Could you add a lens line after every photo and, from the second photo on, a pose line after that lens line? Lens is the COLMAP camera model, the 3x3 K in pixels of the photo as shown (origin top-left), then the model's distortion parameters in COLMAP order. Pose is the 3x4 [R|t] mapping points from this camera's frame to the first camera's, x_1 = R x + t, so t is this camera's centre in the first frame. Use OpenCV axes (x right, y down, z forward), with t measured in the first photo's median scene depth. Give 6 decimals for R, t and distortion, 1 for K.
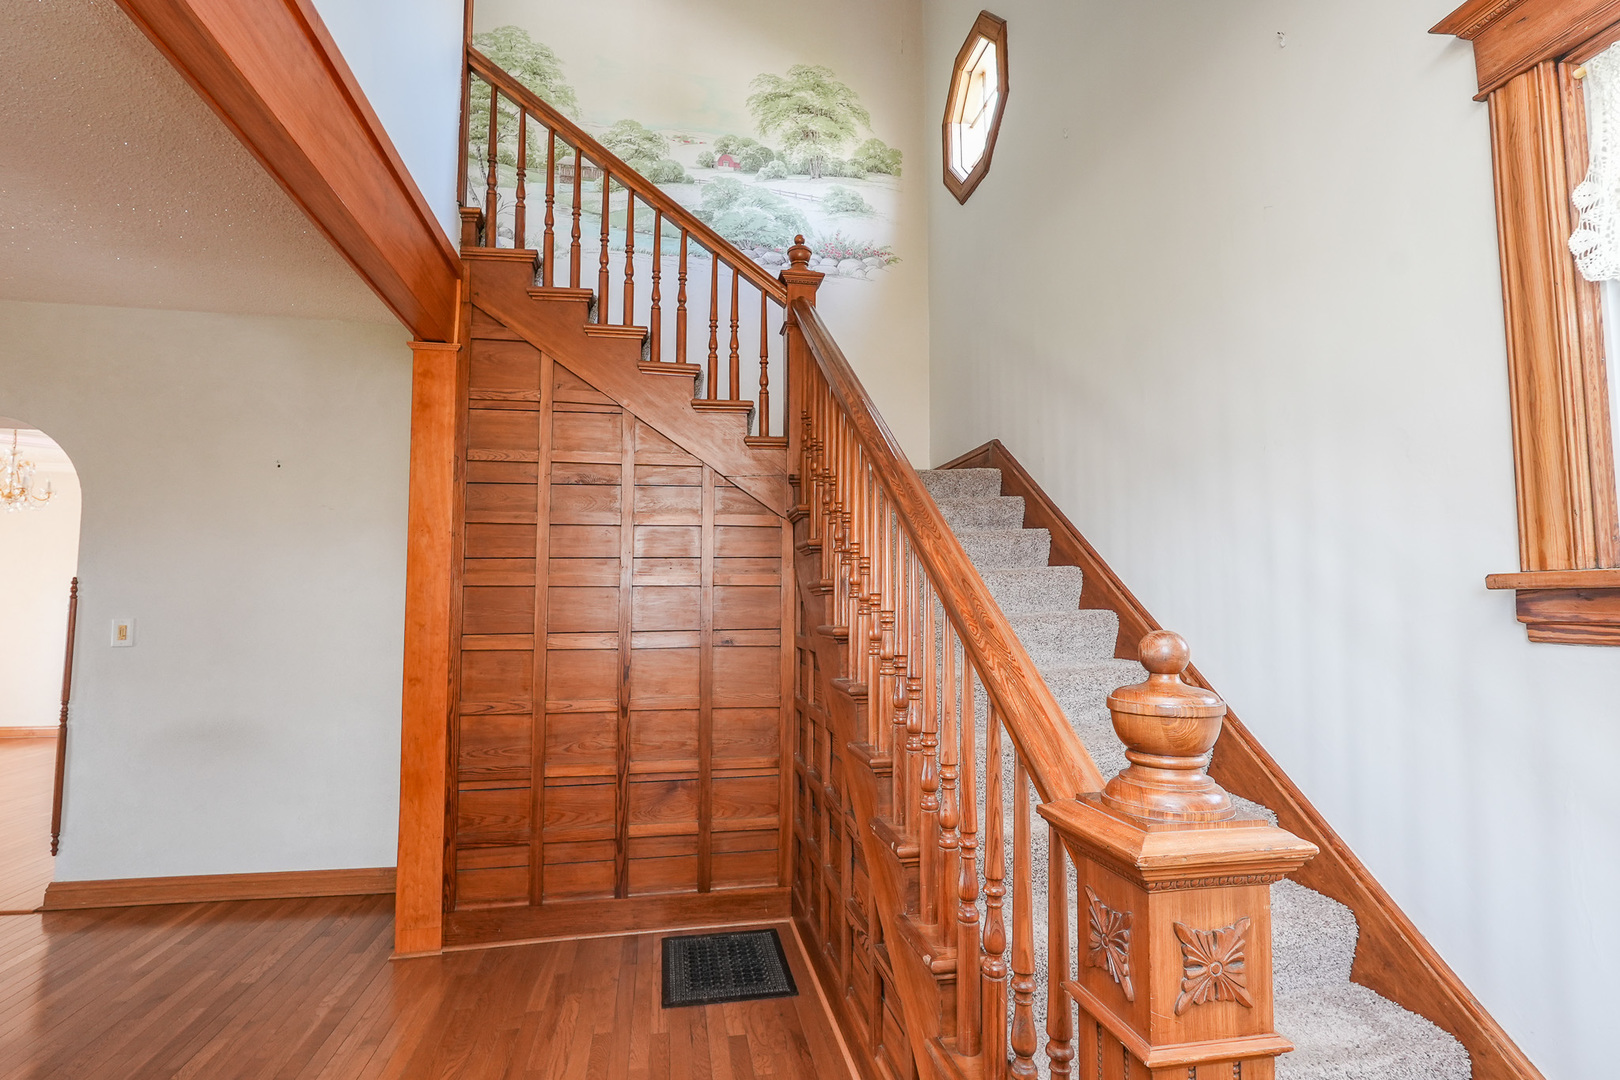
lens RADIAL K [[801.4, 0, 812.3], [0, 801.4, 545.5], [0, 0, 1]] dist [-0.019923, 0.014518]
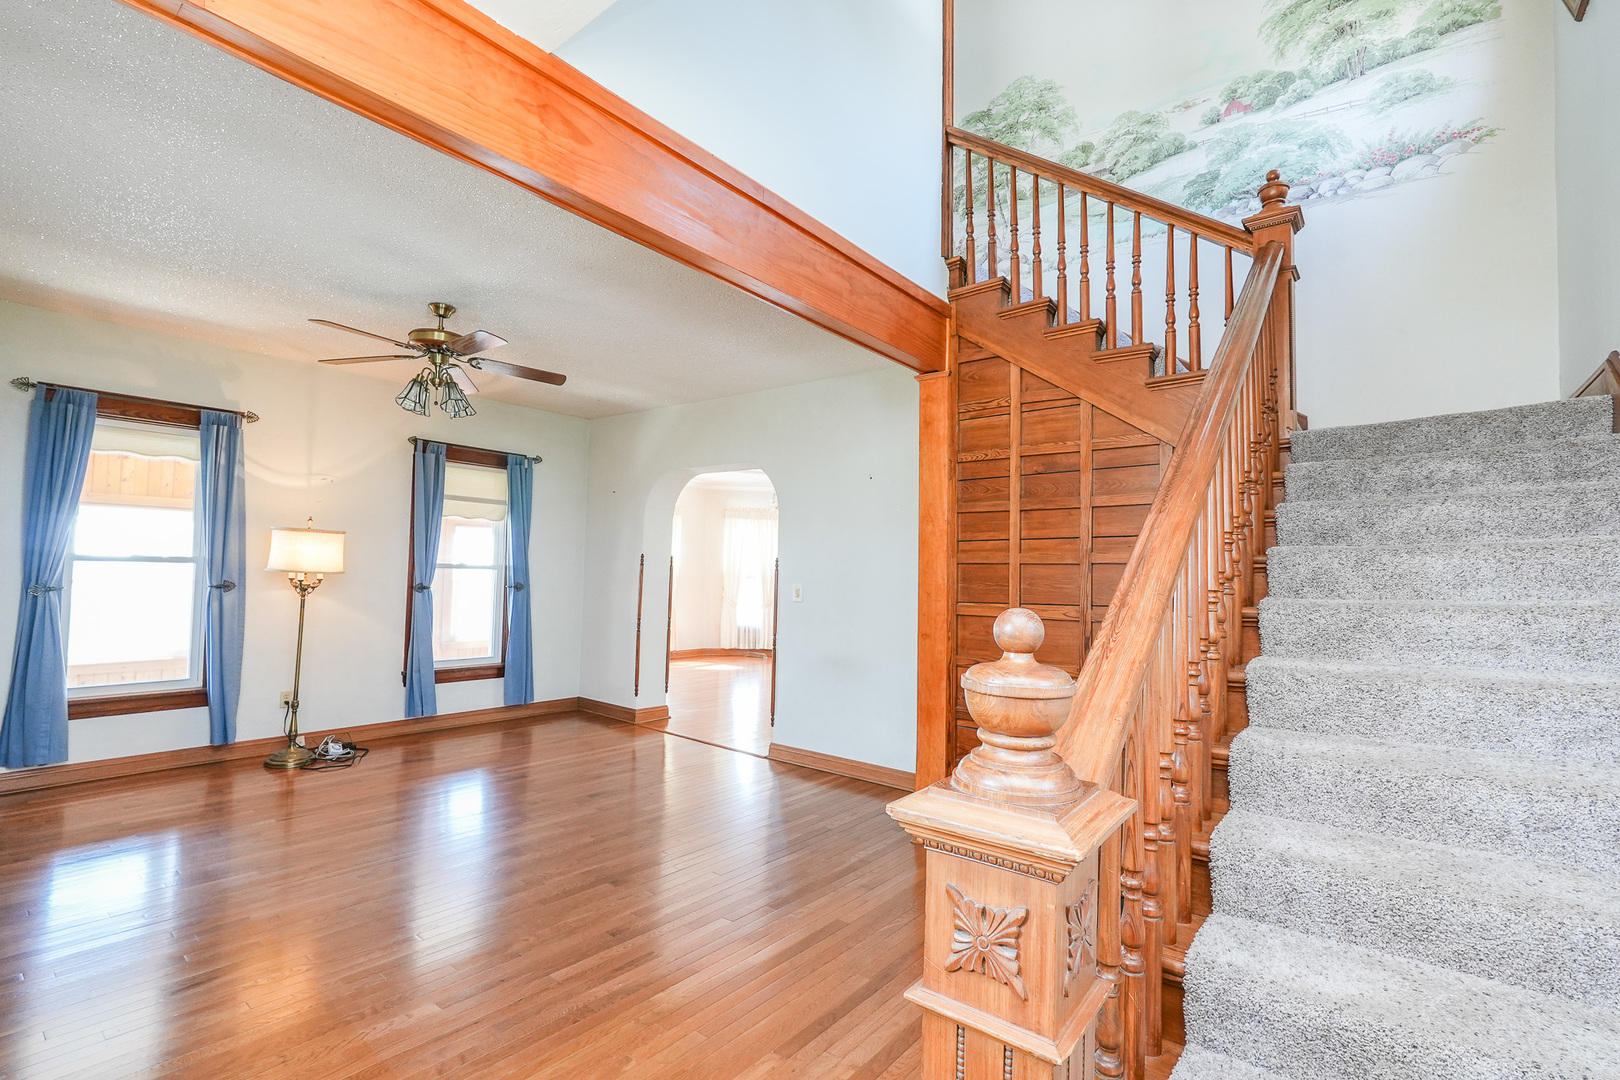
lens RADIAL K [[741.3, 0, 809.9], [0, 741.3, 543.4], [0, 0, 1]] dist [-0.016050, 0.008893]
pose [[0.659398, -0.019724, -0.751535, 0.273062], [0.037260, 0.999285, 0.006466, 0.003135], [0.750870, -0.032266, 0.659662, 0.060221]]
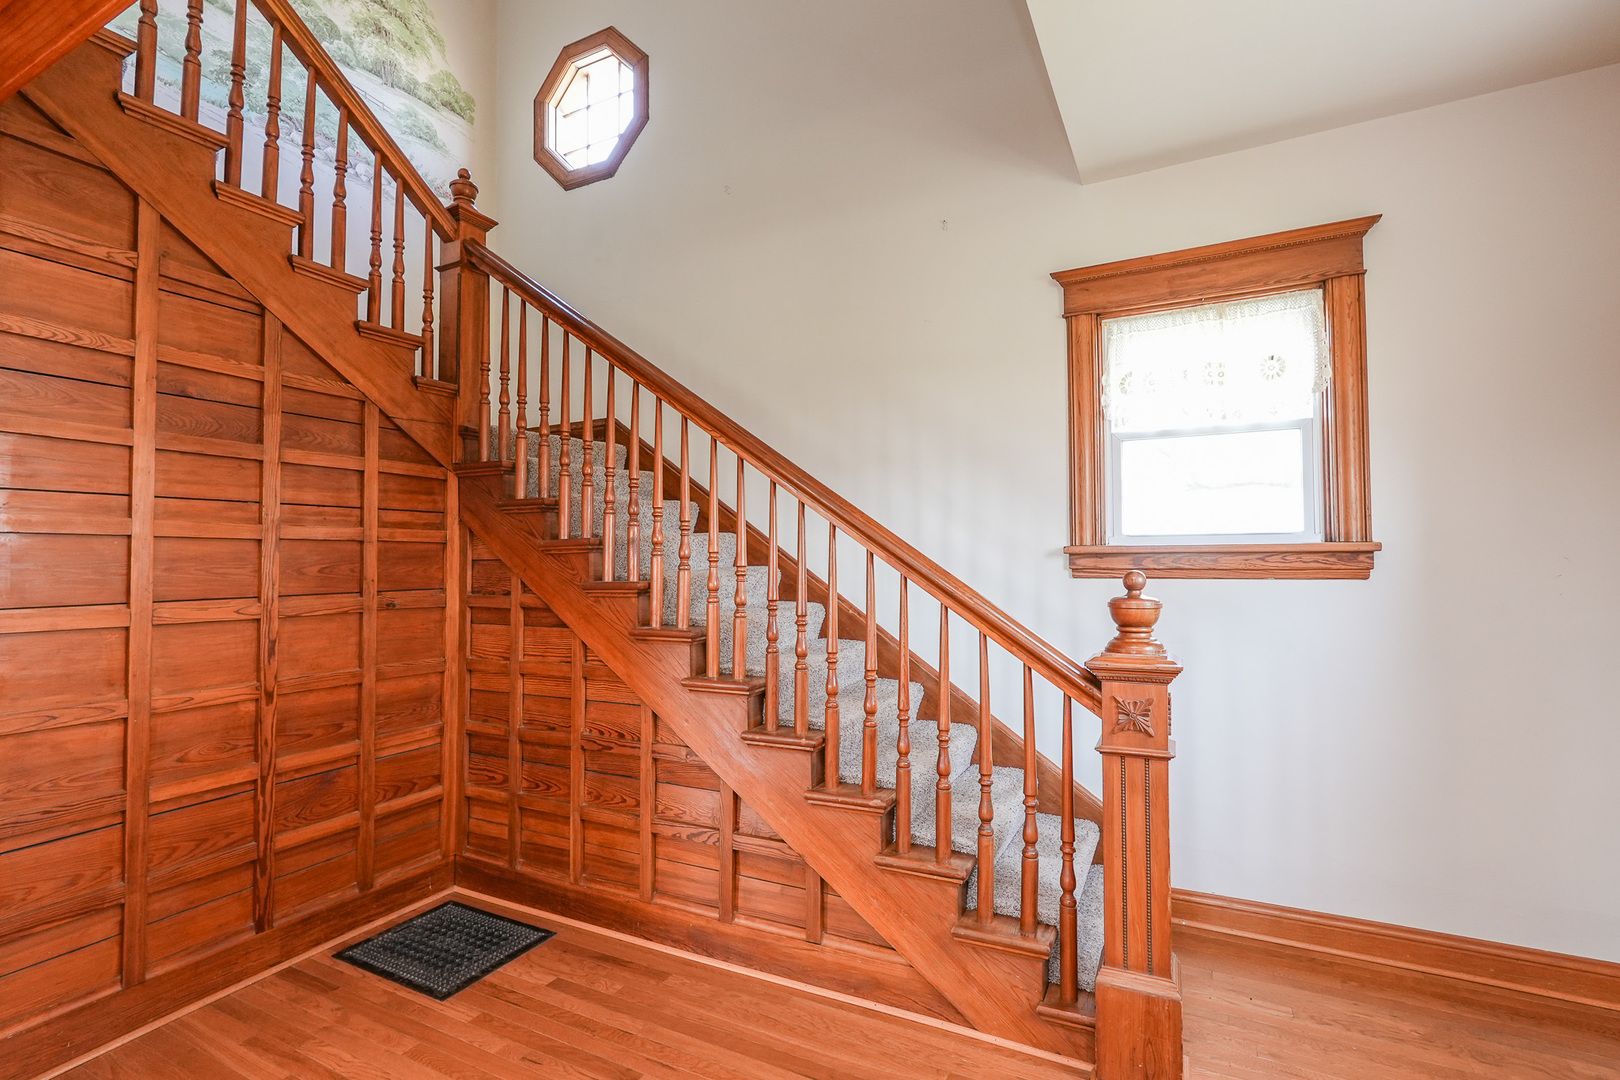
lens RADIAL K [[741.3, 0, 809.9], [0, 741.3, 543.4], [0, 0, 1]] dist [-0.016050, 0.008893]
pose [[0.611838, 0.021172, 0.790700, -0.478610], [-0.055110, 0.998354, 0.015912, 0.014562], [-0.789061, -0.053311, 0.611997, 0.138130]]
